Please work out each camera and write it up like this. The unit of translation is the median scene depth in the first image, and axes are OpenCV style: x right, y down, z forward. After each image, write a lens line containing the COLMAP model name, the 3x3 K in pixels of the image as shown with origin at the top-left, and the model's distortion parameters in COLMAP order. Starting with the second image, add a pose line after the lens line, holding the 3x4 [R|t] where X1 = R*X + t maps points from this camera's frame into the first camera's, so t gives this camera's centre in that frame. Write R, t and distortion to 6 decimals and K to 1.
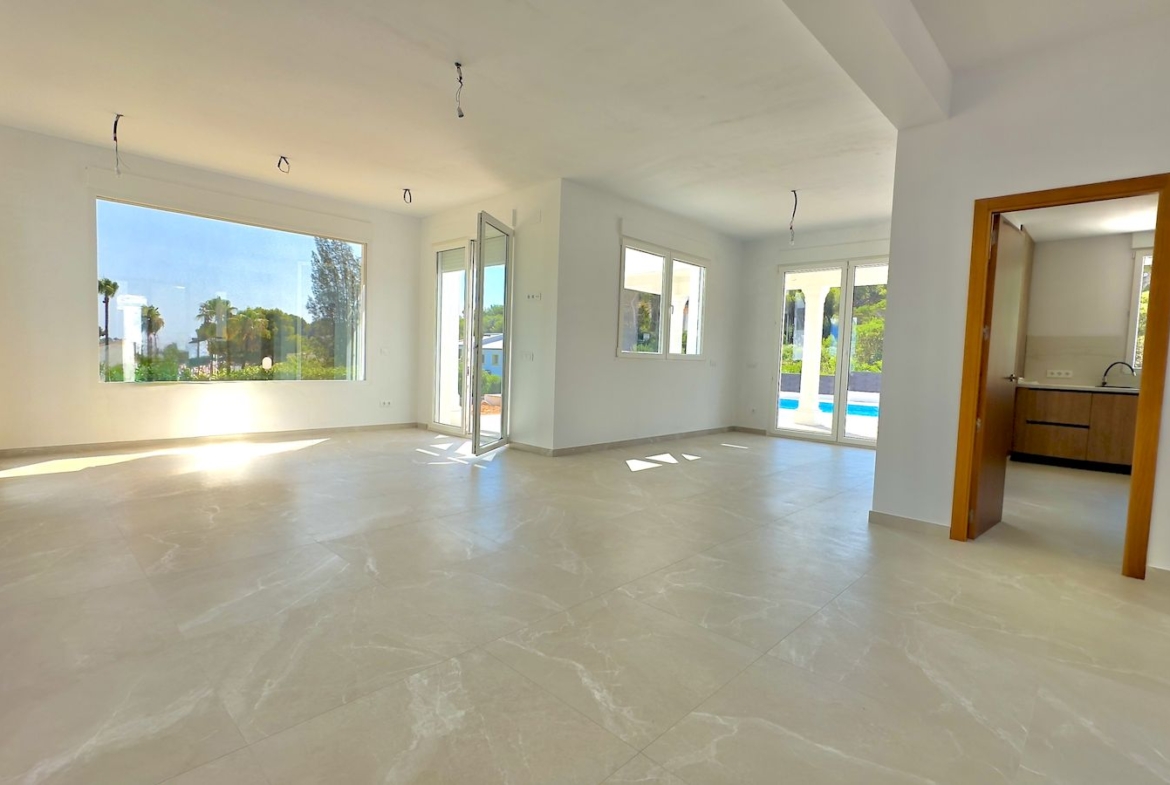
lens RADIAL K [[557.3, 0, 585.1], [0, 557.3, 390.3], [0, 0, 1]] dist [0.000509, -0.000285]
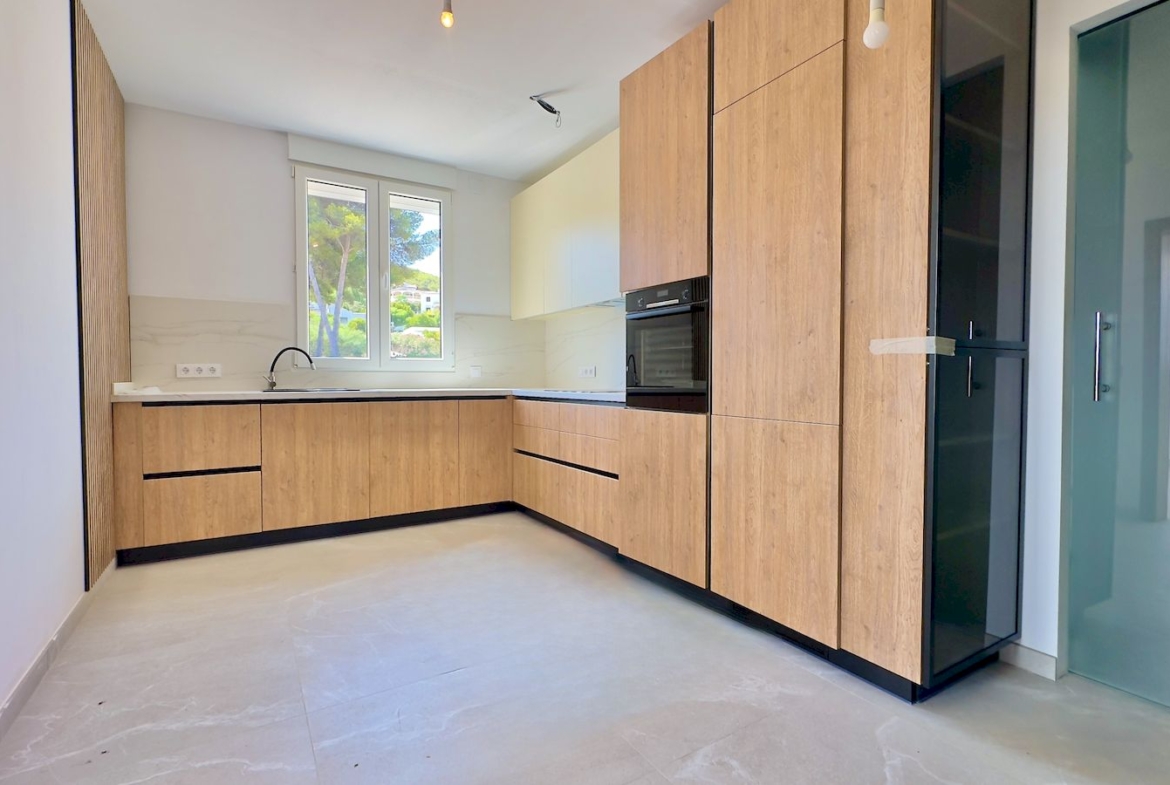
lens RADIAL K [[557.3, 0, 585.1], [0, 557.3, 390.3], [0, 0, 1]] dist [0.000509, -0.000285]
pose [[0.253559, -0.058331, 0.965560, 0.461691], [0.071245, 0.996595, 0.041496, -0.007392], [-0.964693, 0.058270, 0.256852, 0.547269]]
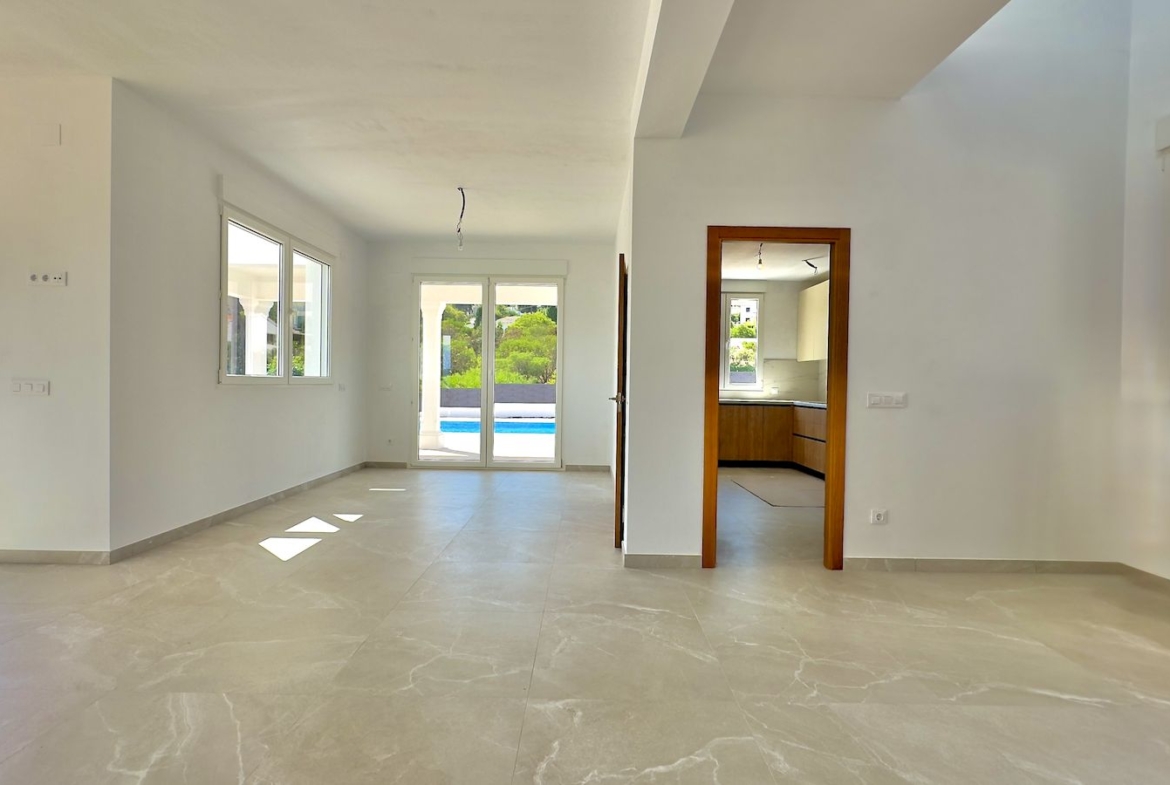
lens RADIAL K [[557.3, 0, 585.1], [0, 557.3, 390.3], [0, 0, 1]] dist [0.000509, -0.000285]
pose [[0.725301, -0.031724, 0.687700, -0.084575], [0.051153, 0.998660, -0.007881, -0.025498], [-0.686529, 0.040894, 0.725952, 0.231388]]
